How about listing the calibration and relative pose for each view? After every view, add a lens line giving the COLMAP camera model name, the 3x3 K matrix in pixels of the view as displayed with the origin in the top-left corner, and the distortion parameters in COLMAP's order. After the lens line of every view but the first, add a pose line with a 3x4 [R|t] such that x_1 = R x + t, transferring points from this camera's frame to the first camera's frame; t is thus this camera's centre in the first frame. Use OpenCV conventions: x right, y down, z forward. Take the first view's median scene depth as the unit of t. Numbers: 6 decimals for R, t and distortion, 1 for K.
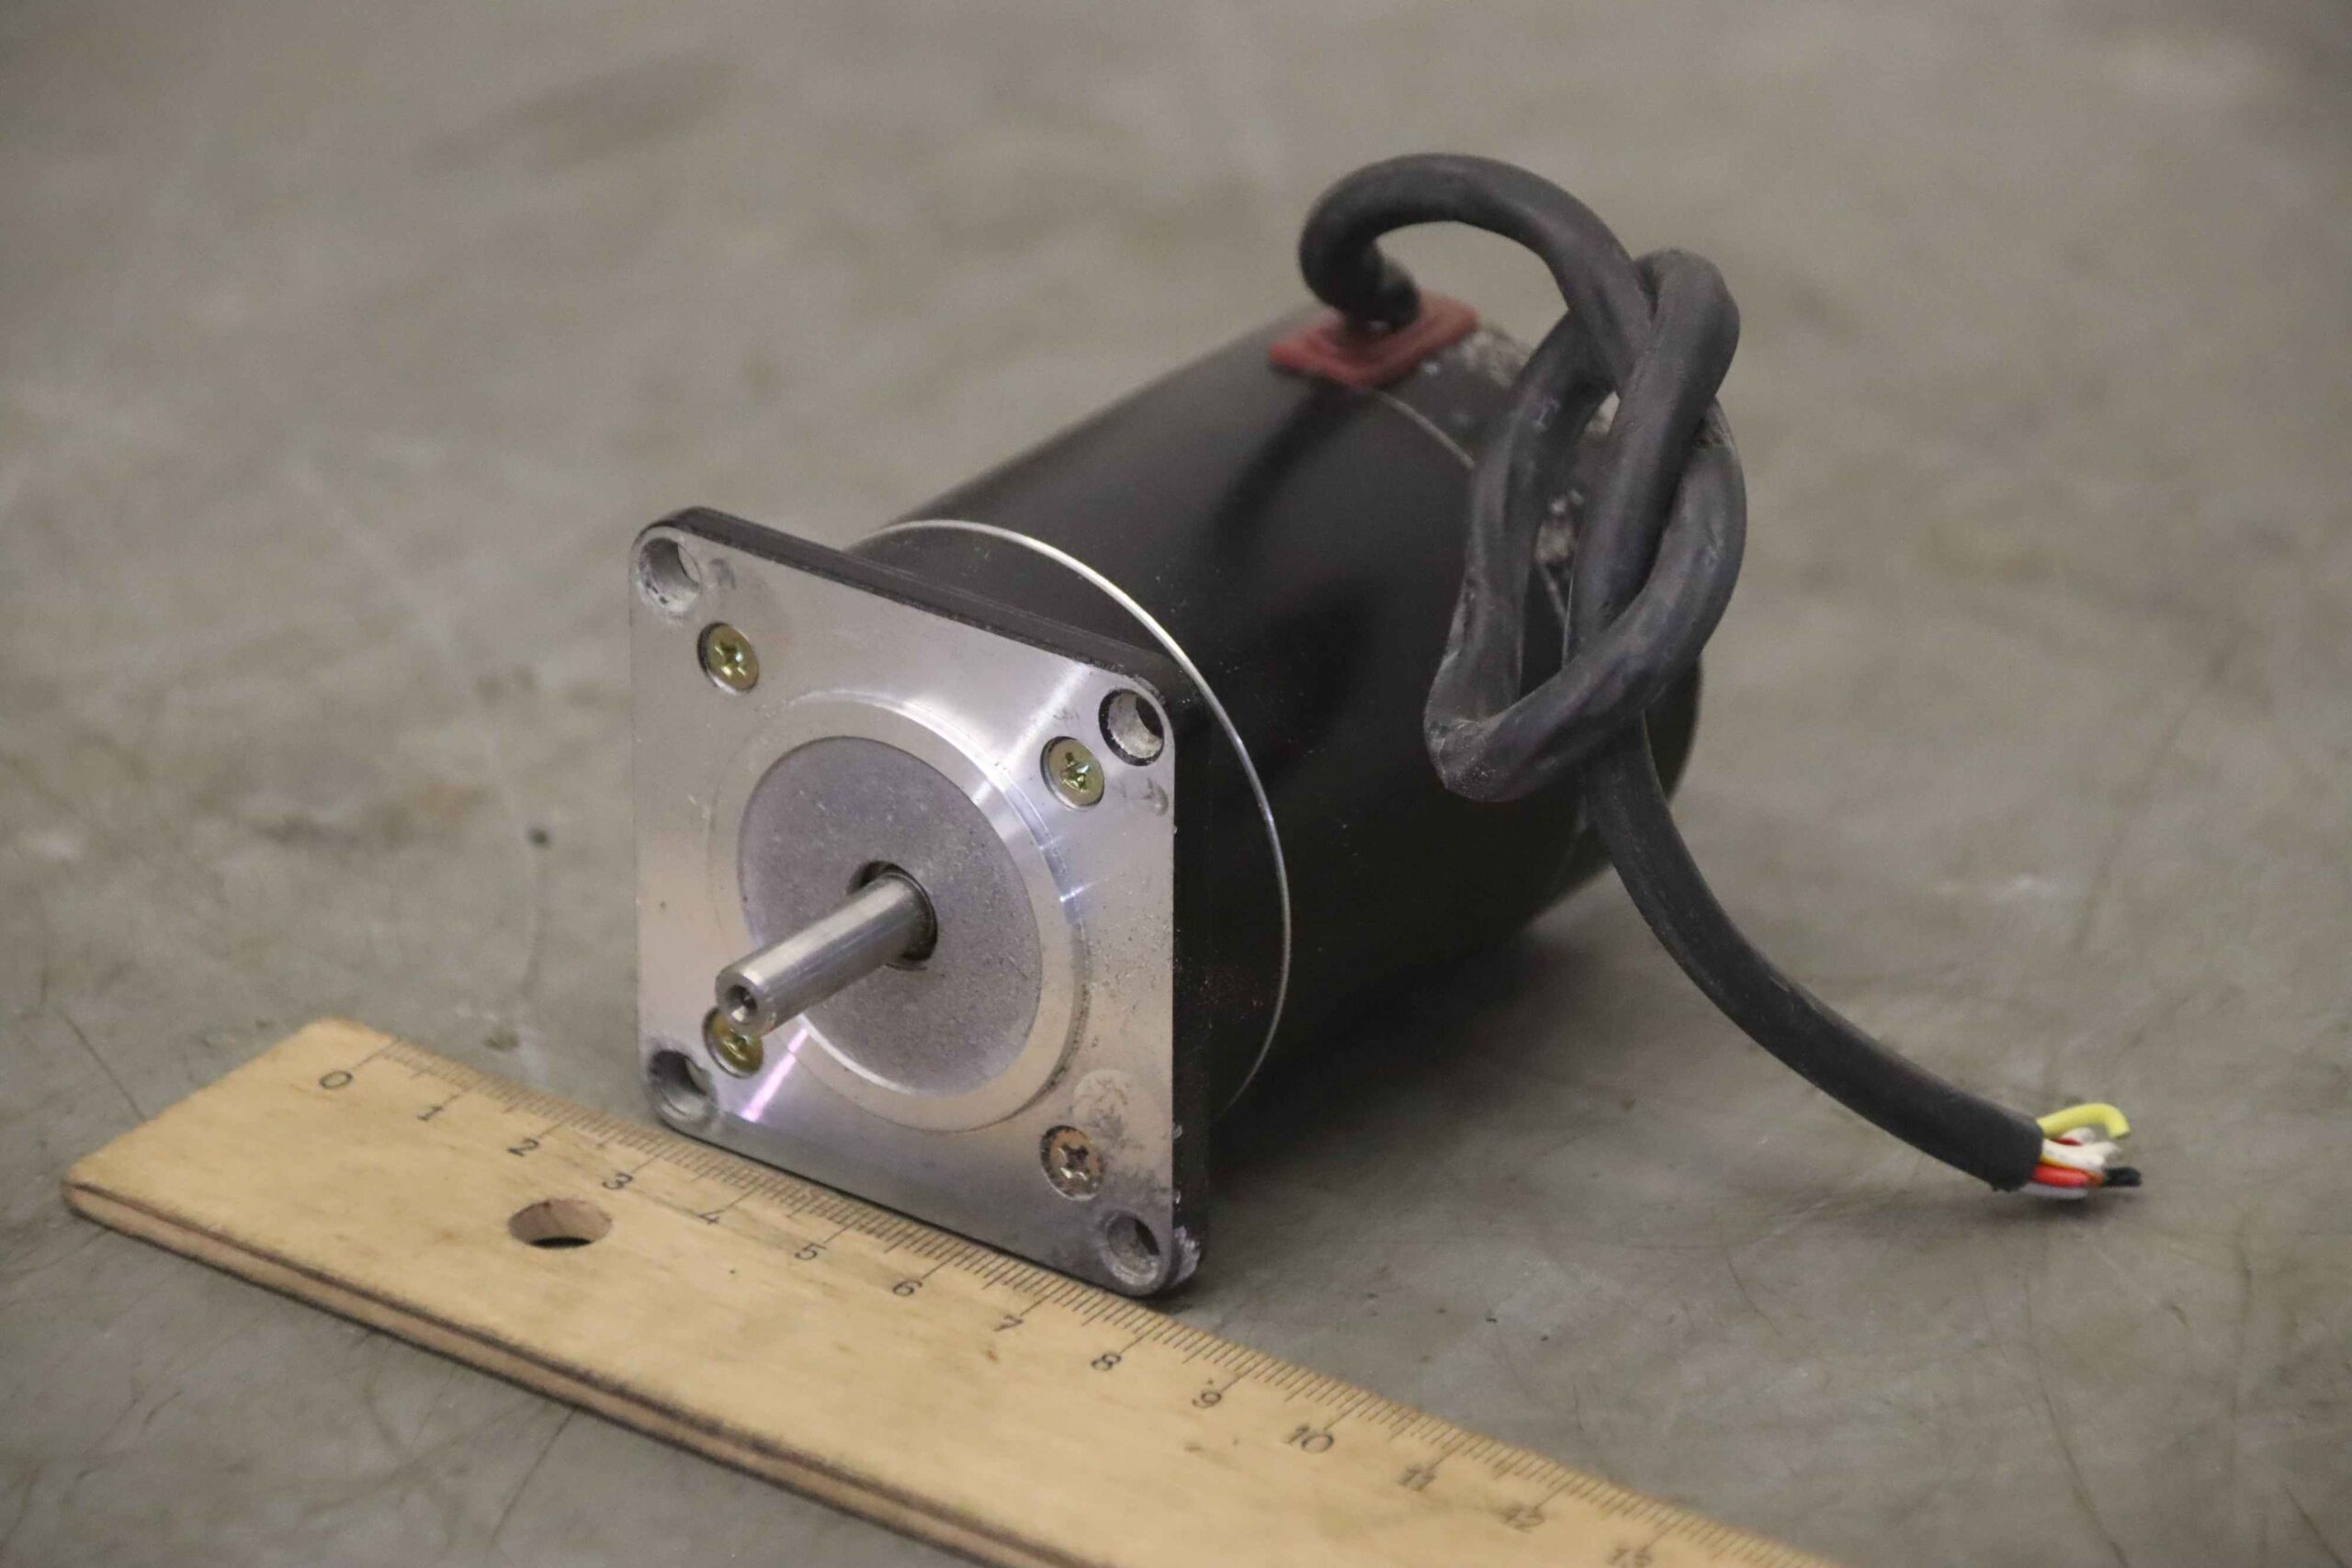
lens RADIAL K [[9968.6, 0, 1176.0], [0, 9968.6, 784.0], [0, 0, 1]] dist [0.309154, 7.270742]
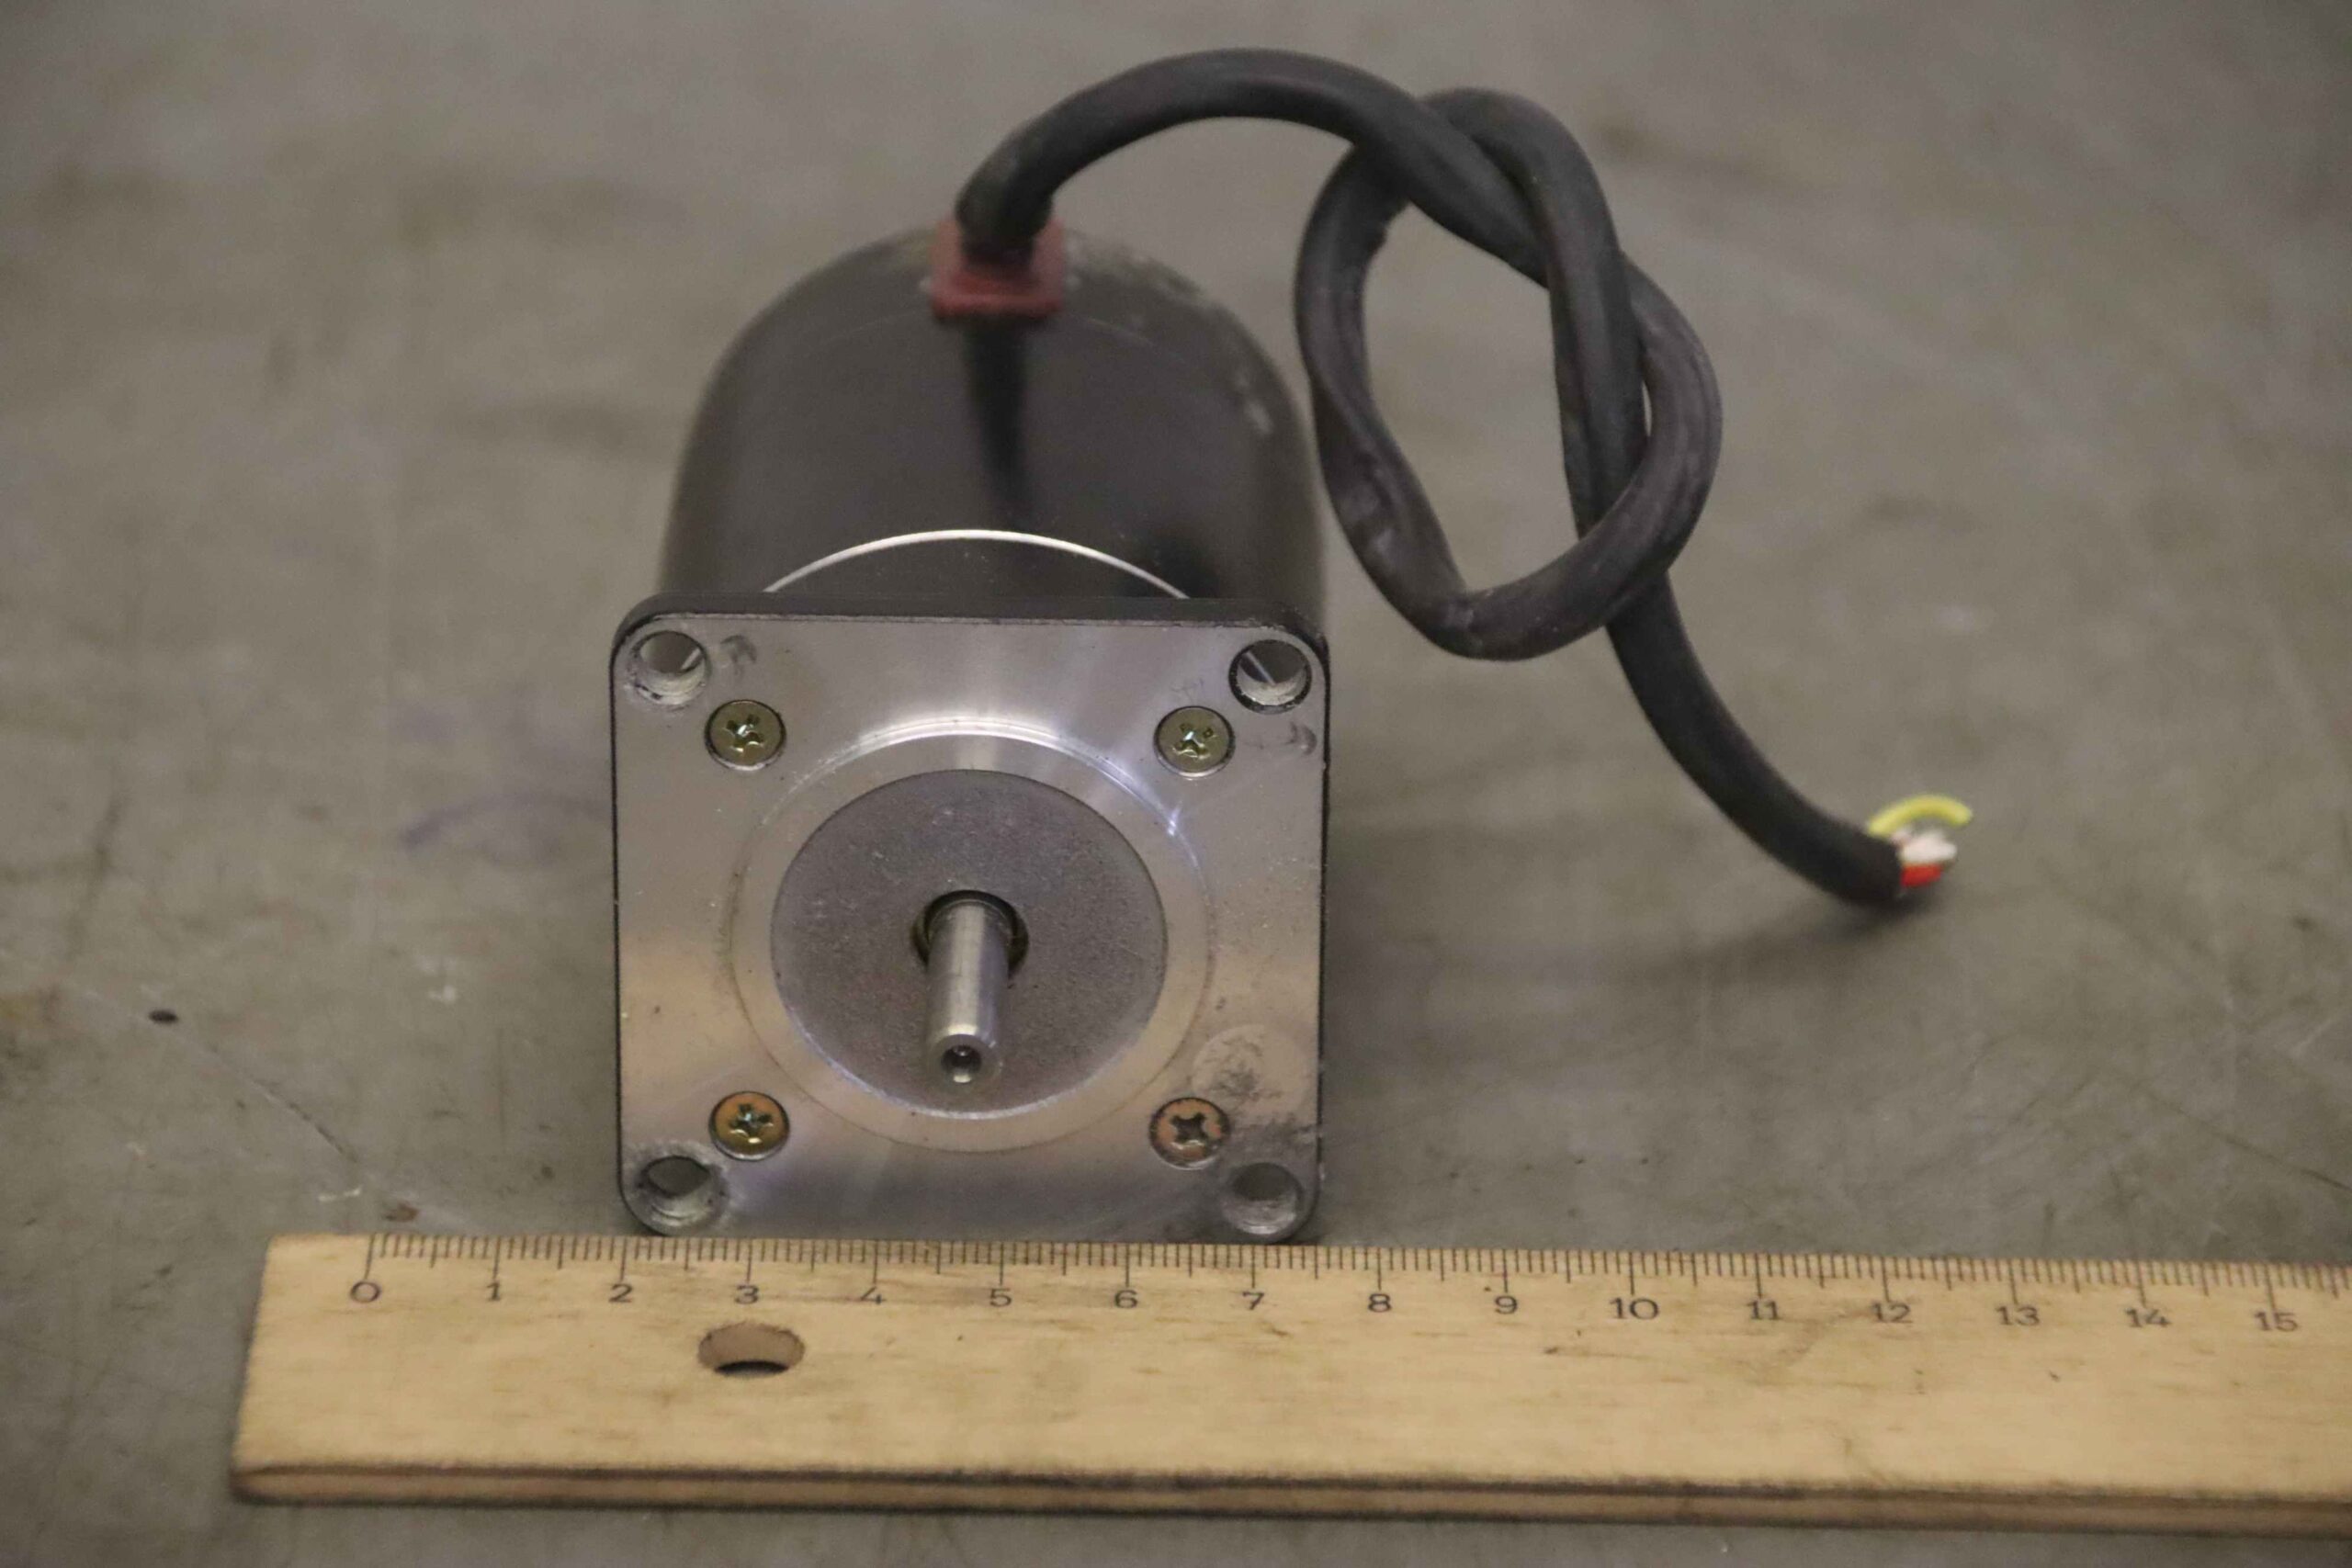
lens RADIAL K [[9968.6, 0, 1176.0], [0, 9968.6, 784.0], [0, 0, 1]] dist [0.309154, 7.270742]
pose [[0.809937, -0.268980, 0.521203, -0.516588], [0.252534, 0.961980, 0.104022, -0.098113], [-0.529367, 0.047370, 0.847069, 0.165835]]
